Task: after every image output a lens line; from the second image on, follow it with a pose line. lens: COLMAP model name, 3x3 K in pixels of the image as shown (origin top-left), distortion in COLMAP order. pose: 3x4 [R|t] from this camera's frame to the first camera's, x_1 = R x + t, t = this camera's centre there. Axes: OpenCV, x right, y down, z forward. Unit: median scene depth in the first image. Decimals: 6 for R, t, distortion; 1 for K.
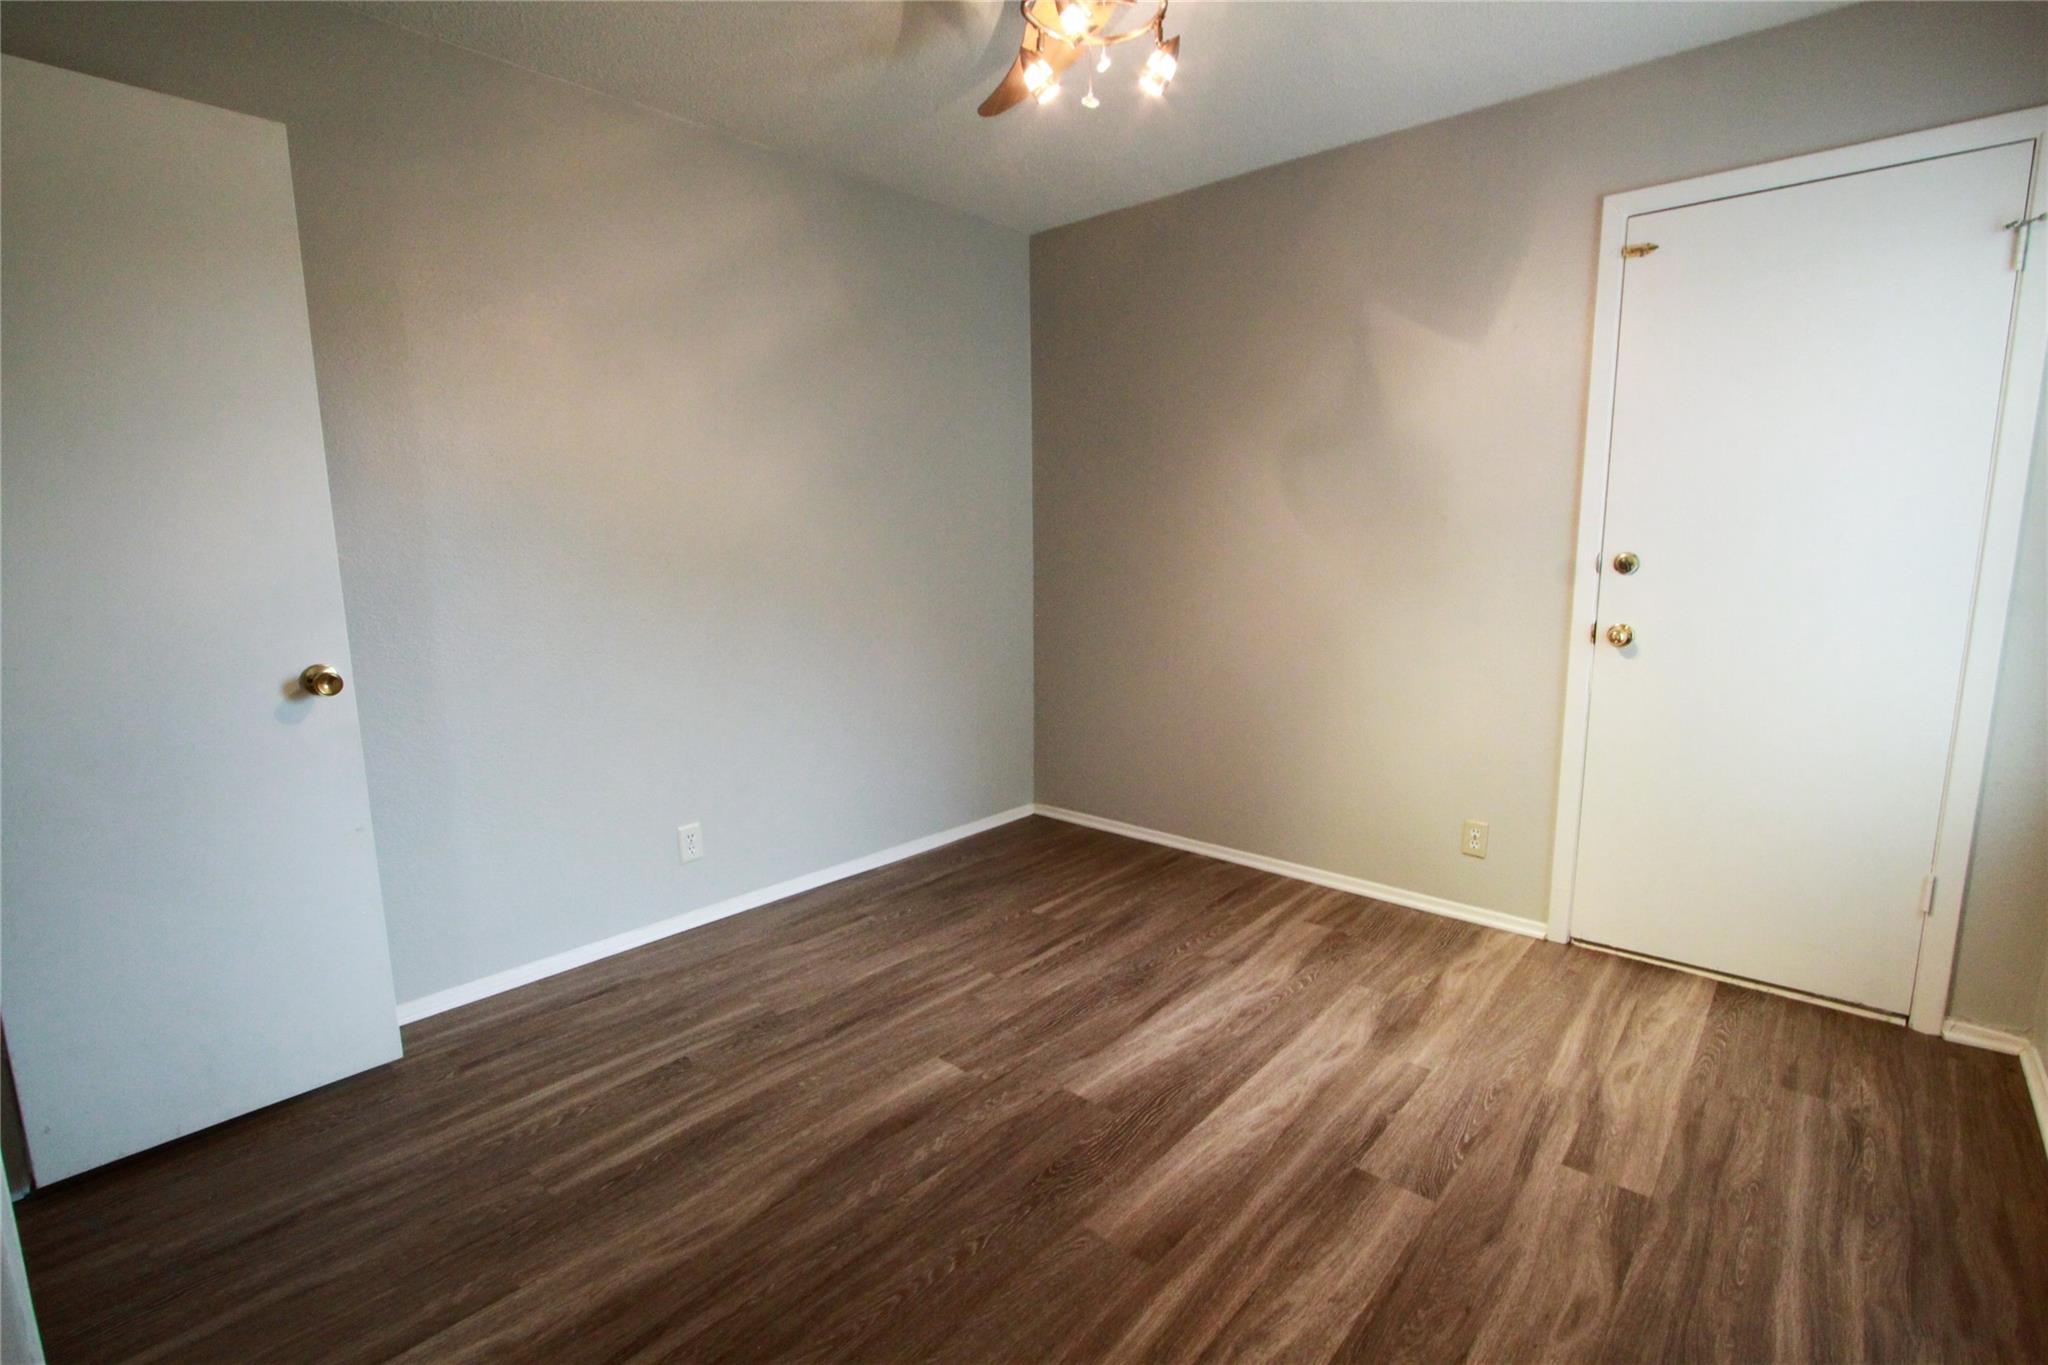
lens RADIAL K [[945.3, 0, 1025.8], [0, 945.3, 683.5], [0, 0, 1]] dist [-0.019305, 0.002995]
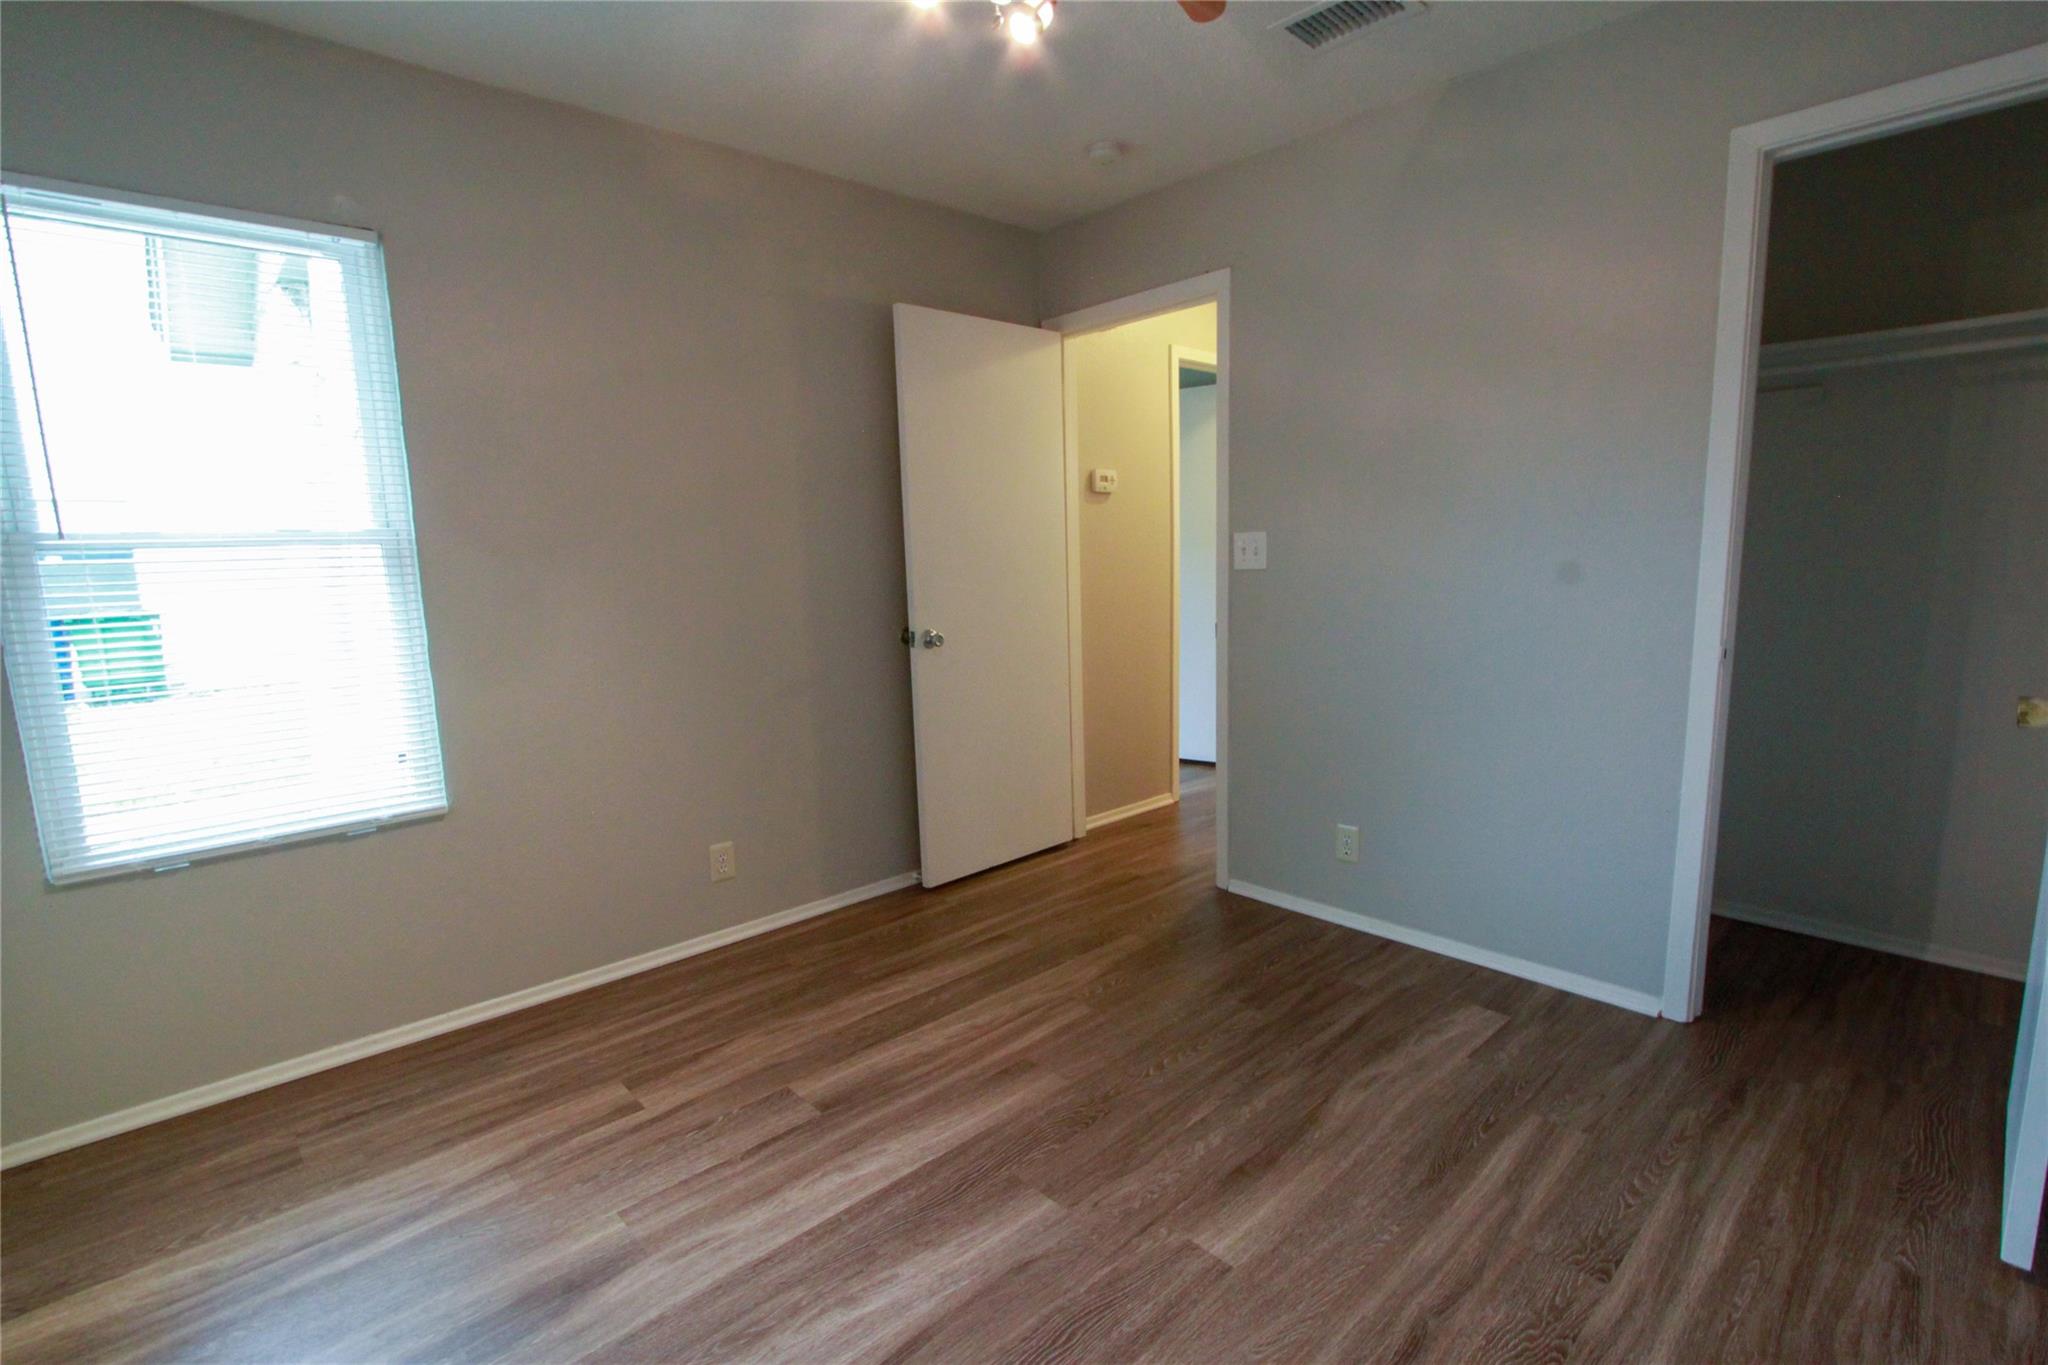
lens RADIAL K [[945.3, 0, 1021.5], [0, 945.3, 688.4], [0, 0, 1]] dist [-0.019305, 0.002995]
pose [[-0.994194, 0.019573, 0.105805, -0.019163], [0.050451, 0.953323, 0.297707, -0.285340], [-0.095040, 0.301317, -0.948776, 1.802118]]
